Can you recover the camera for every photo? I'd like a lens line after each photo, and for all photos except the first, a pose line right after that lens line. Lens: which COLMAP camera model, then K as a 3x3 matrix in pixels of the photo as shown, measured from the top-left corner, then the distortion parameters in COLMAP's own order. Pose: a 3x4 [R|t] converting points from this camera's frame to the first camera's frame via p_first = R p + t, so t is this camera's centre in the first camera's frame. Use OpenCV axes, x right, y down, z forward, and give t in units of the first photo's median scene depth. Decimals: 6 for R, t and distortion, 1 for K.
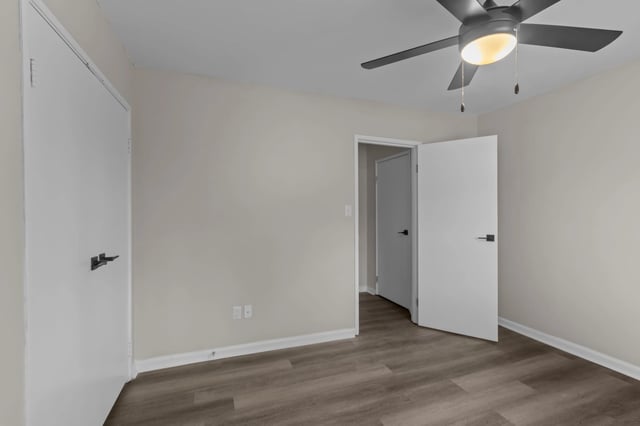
lens RADIAL K [[285.4, 0, 320.0], [0, 285.4, 213.0], [0, 0, 1]] dist [-0.001830, -0.000365]
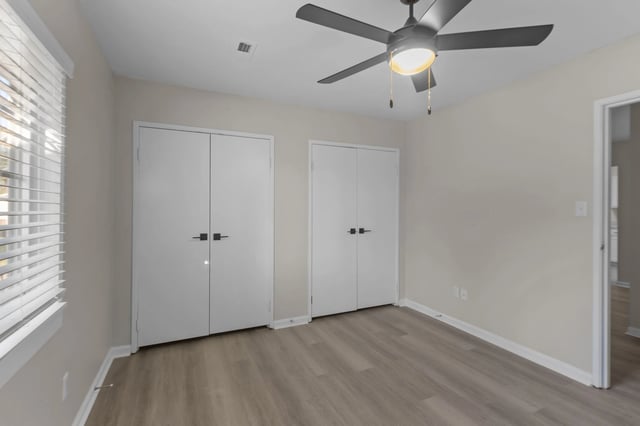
lens RADIAL K [[285.4, 0, 315.4], [0, 285.4, 208.7], [0, 0, 1]] dist [-0.001377, -0.000288]
pose [[0.091835, 0.001001, -0.995774, 0.944703], [-0.003358, 0.999994, 0.000696, -0.007147], [0.995769, 0.003280, 0.091837, 0.310817]]
